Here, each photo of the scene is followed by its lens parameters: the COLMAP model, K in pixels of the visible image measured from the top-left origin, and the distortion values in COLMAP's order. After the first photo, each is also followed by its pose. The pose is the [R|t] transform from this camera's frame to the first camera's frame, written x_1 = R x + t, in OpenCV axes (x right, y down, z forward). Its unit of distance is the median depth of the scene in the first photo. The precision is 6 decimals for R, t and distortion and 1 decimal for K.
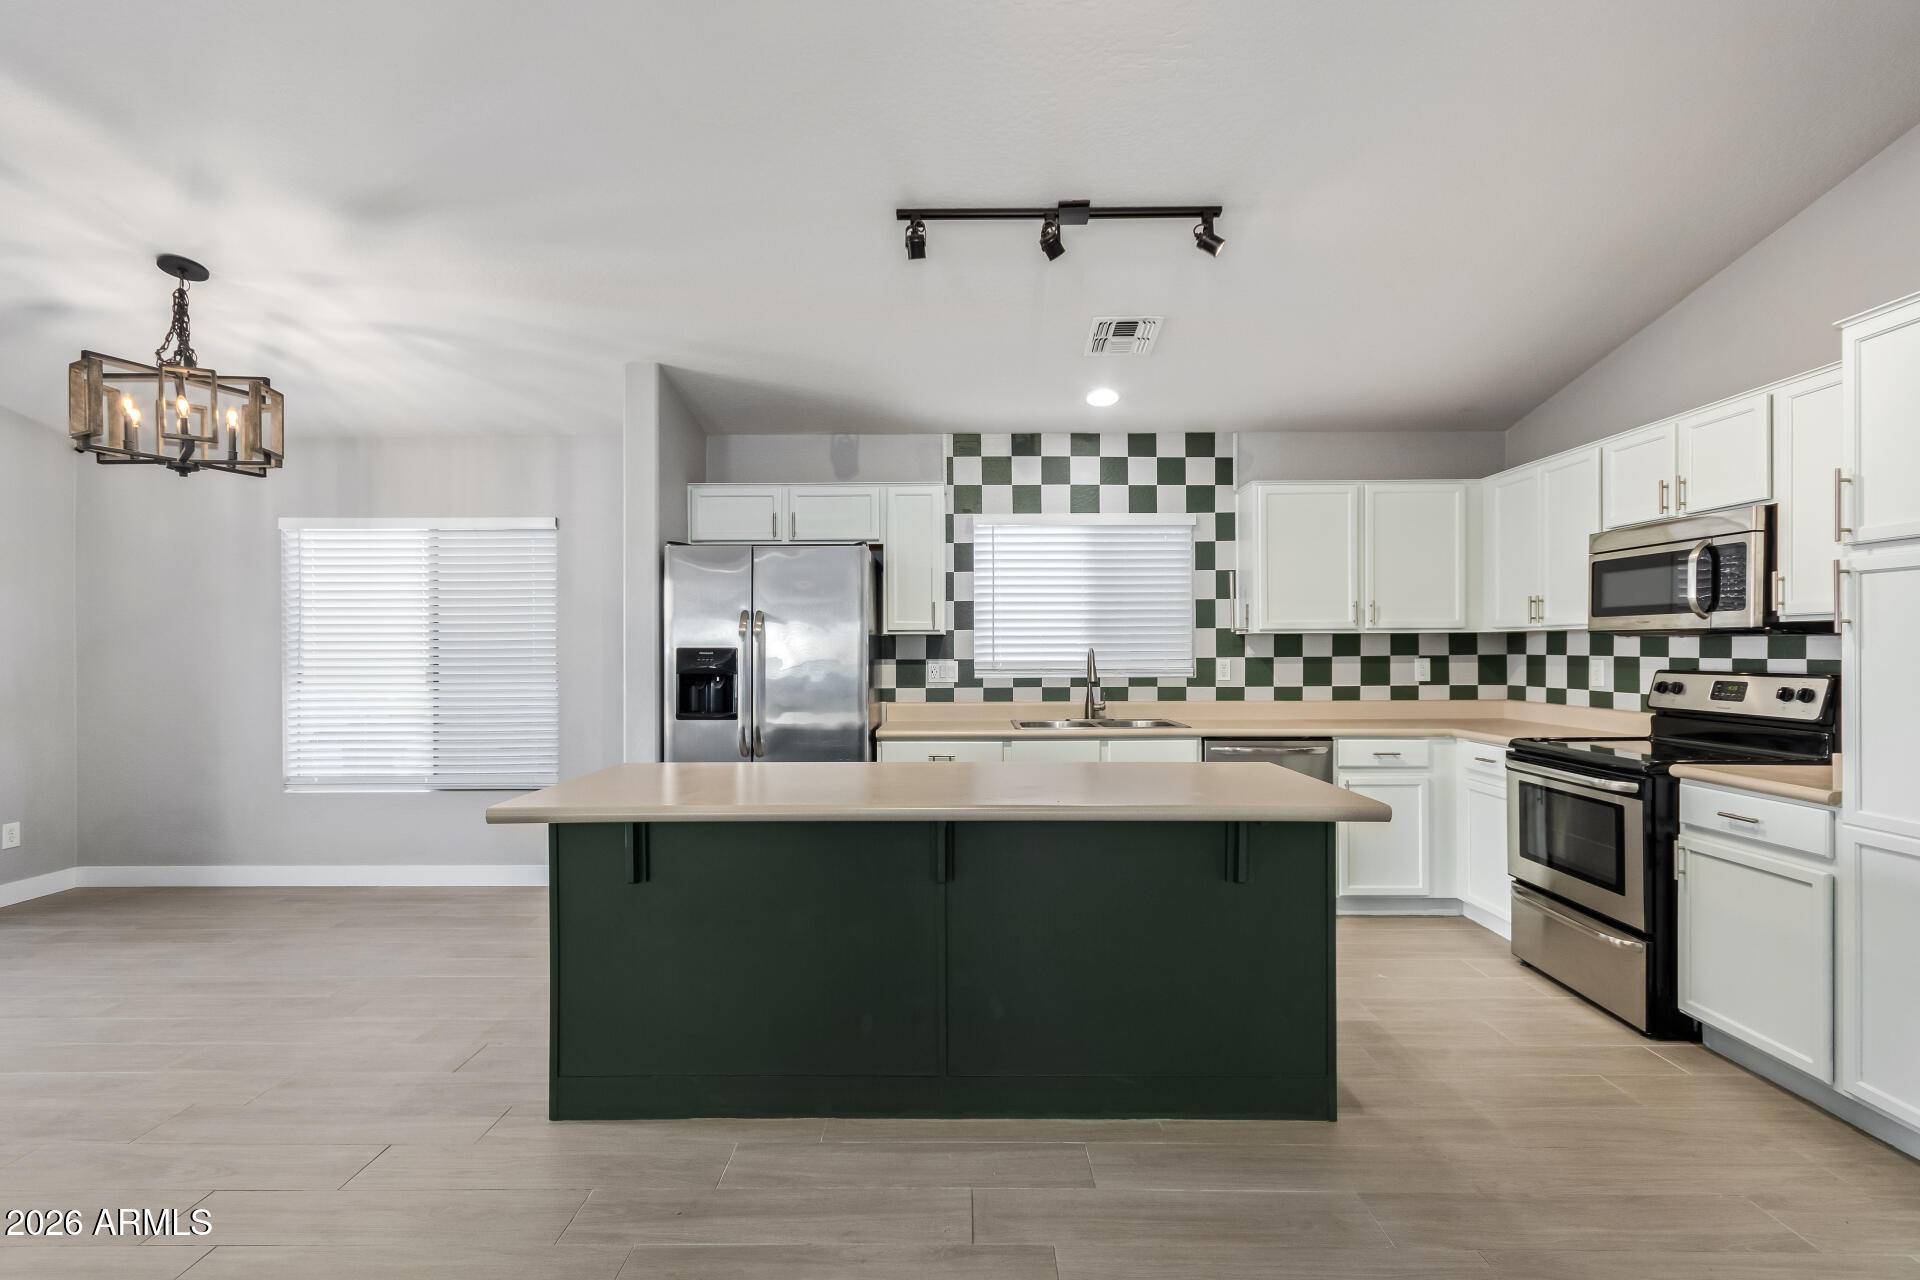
lens RADIAL K [[893.5, 0, 956.3], [0, 893.5, 651.0], [0, 0, 1]] dist [0.003651, 0.001254]
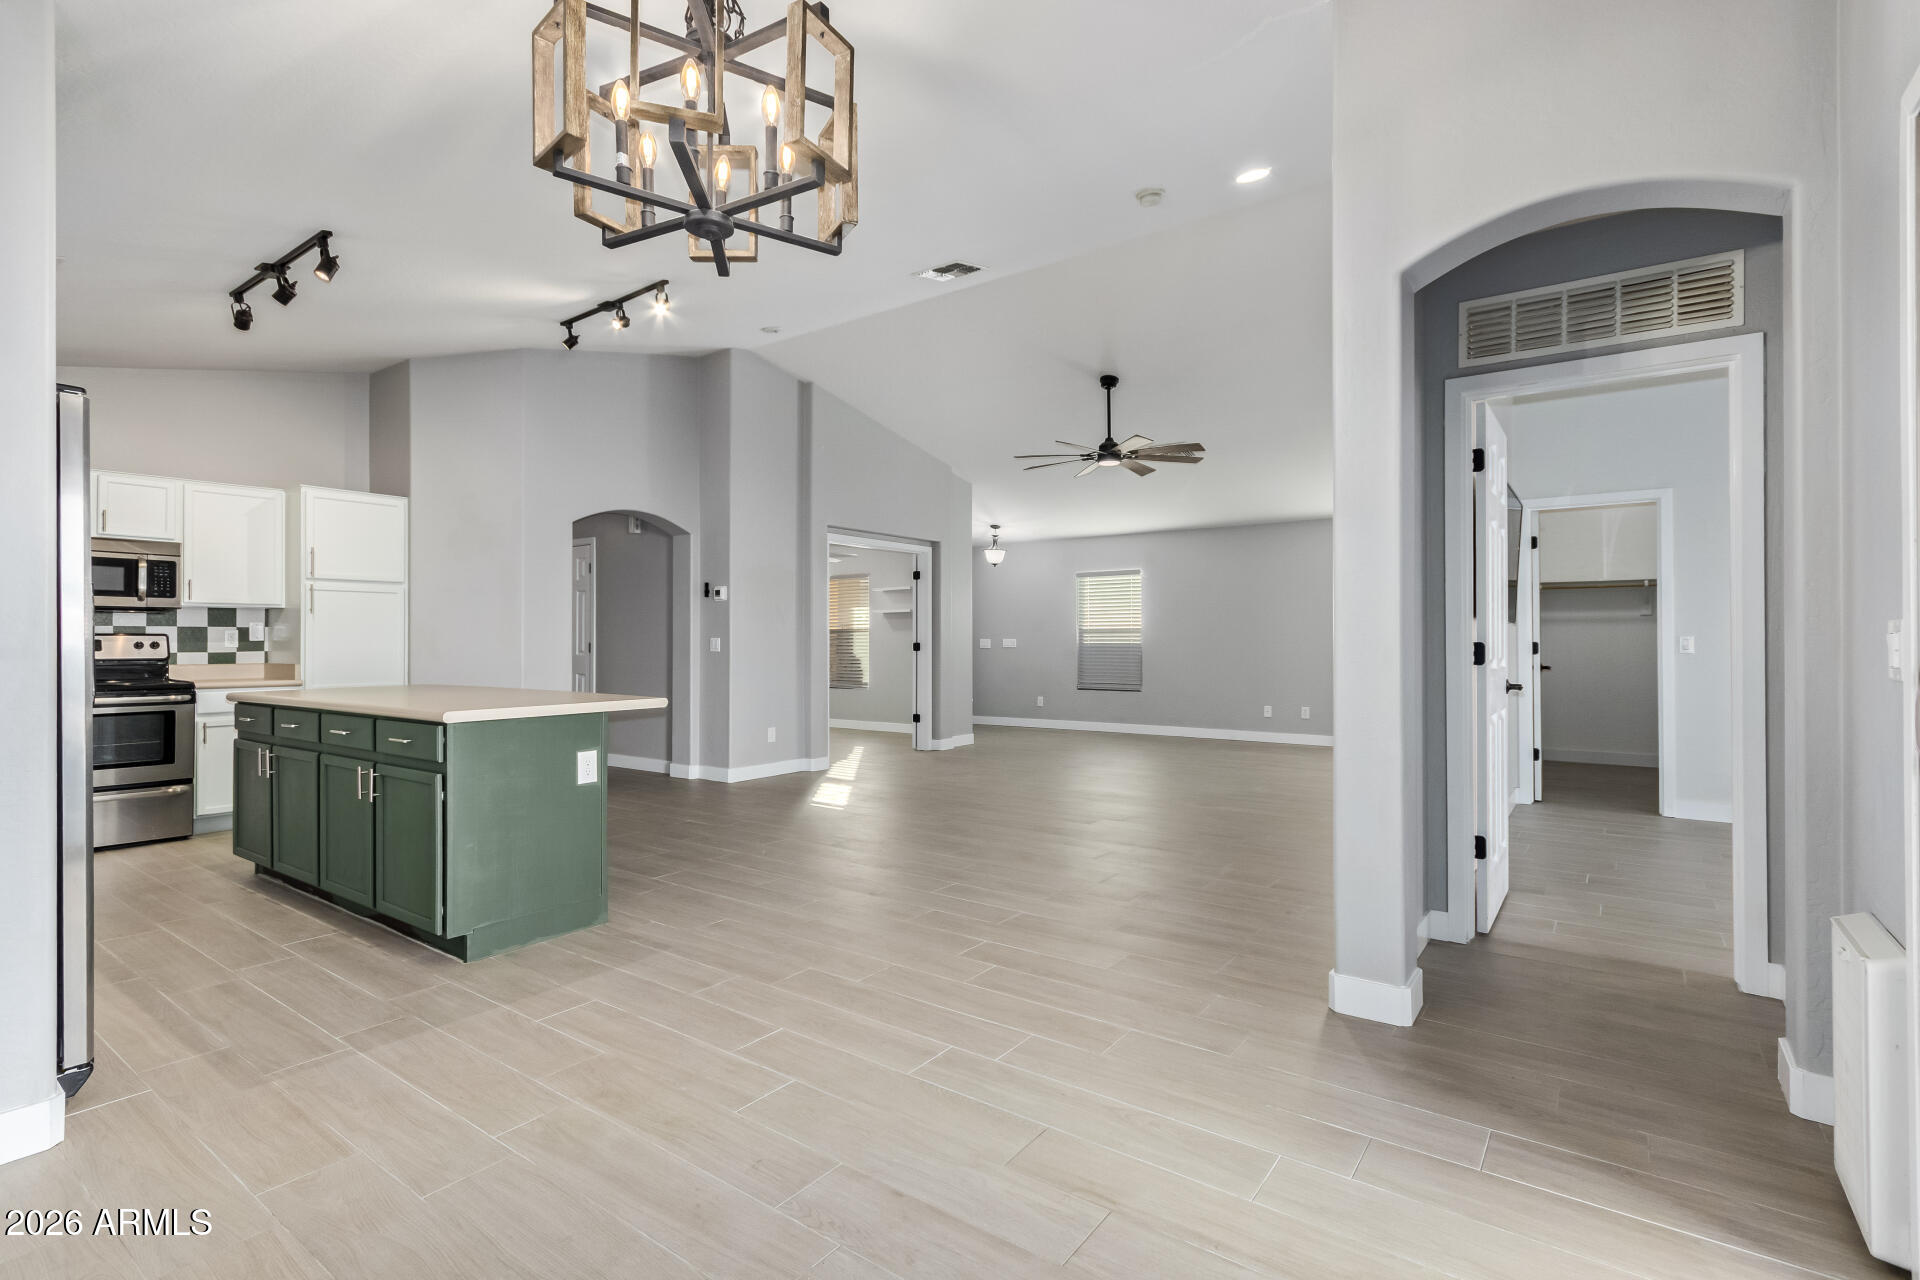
lens RADIAL K [[893.5, 0, 945.9], [0, 893.5, 632.7], [0, 0, 1]] dist [0.003651, 0.001254]
pose [[-0.807563, 0.010966, 0.589679, -0.952714], [0.006436, 0.999931, -0.009782, 0.033911], [-0.589746, -0.004105, -0.807578, 0.994785]]
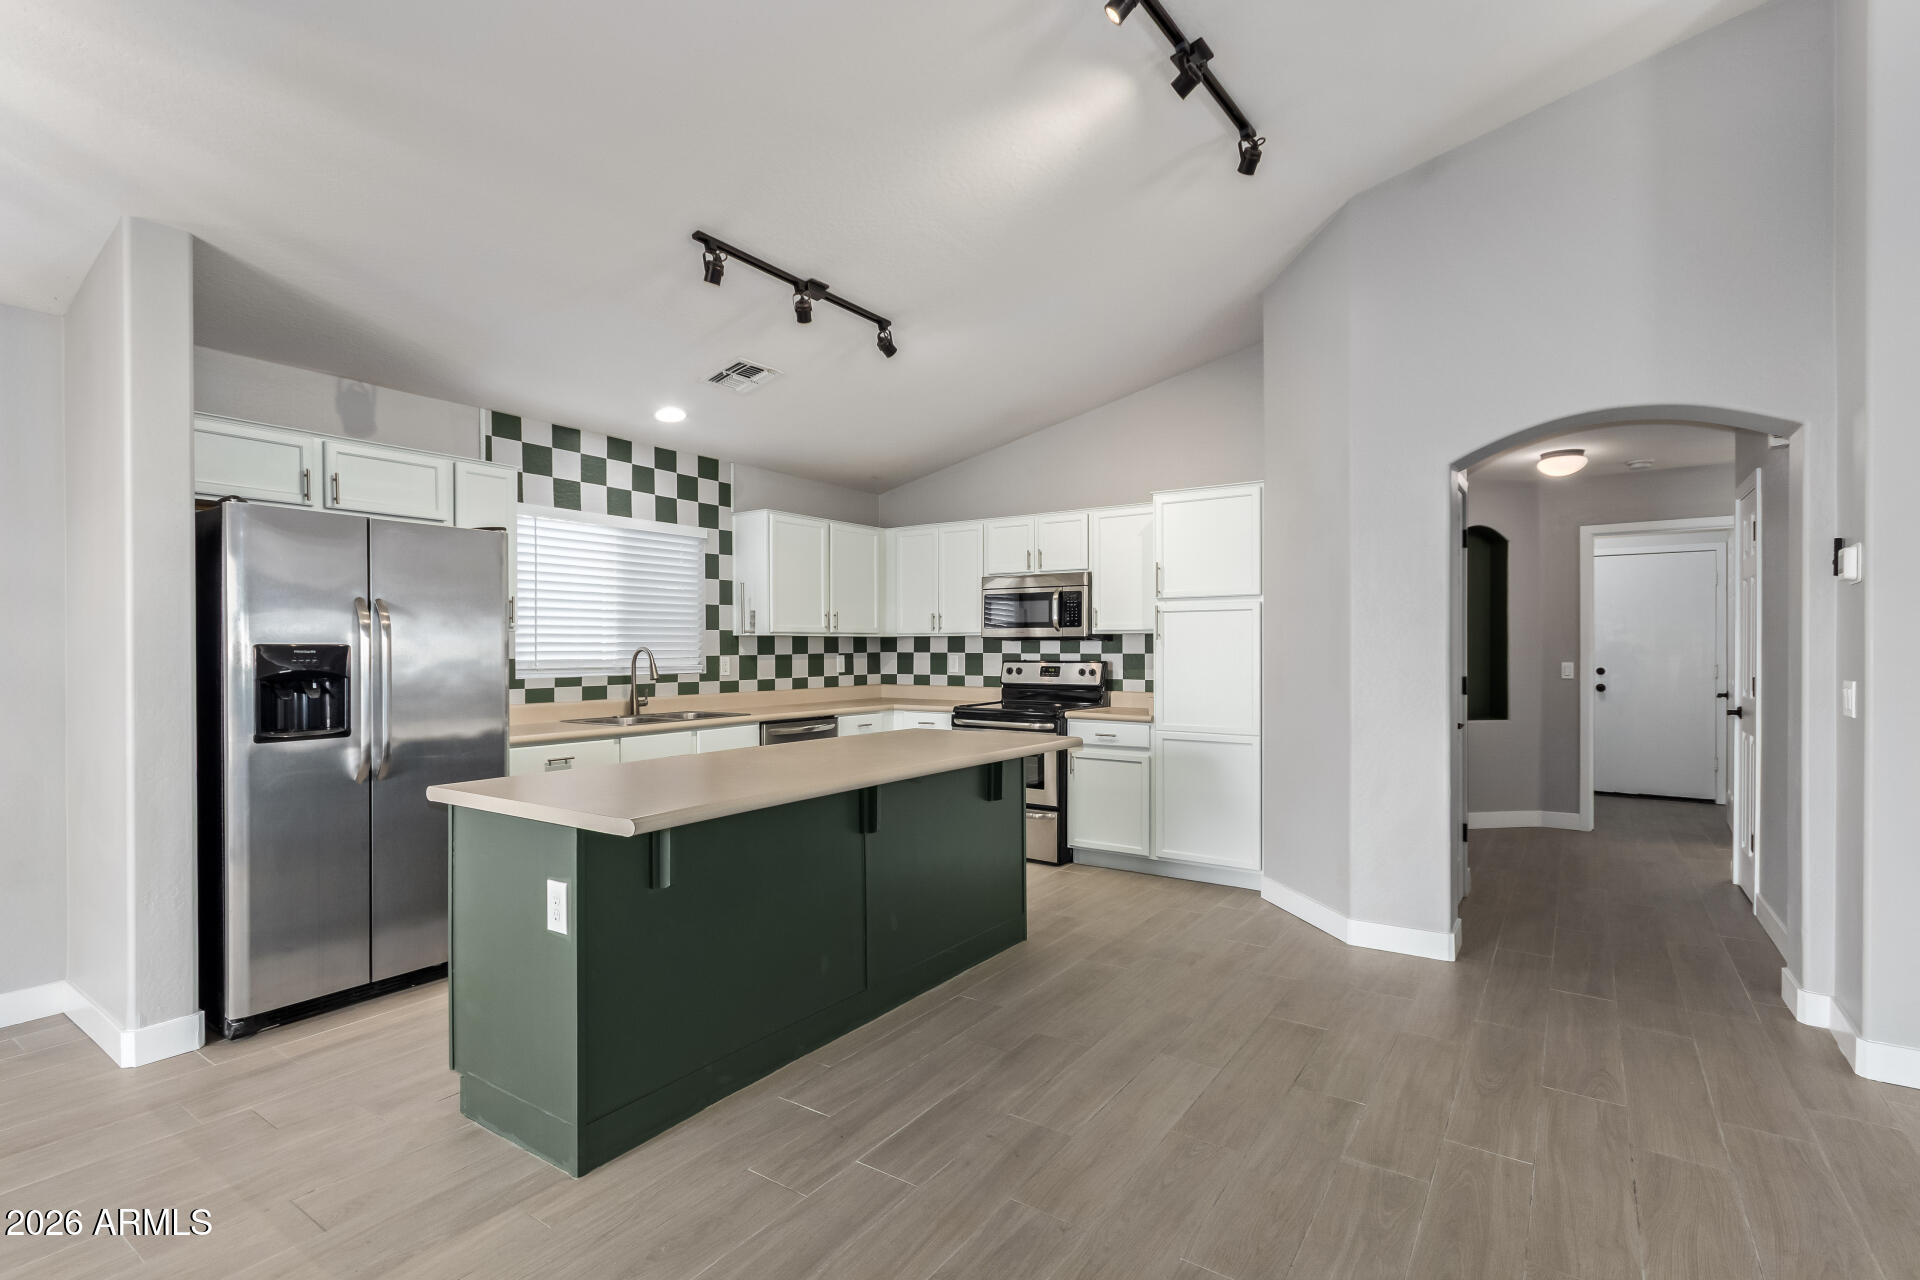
lens RADIAL K [[893.5, 0, 959.4], [0, 893.5, 650.8], [0, 0, 1]] dist [0.003651, 0.001254]
pose [[0.562413, -0.000201, 0.826856, -0.519264], [0.001852, 0.999998, -0.001016, 0.003102], [-0.826854, 0.002103, 0.562413, 0.101462]]
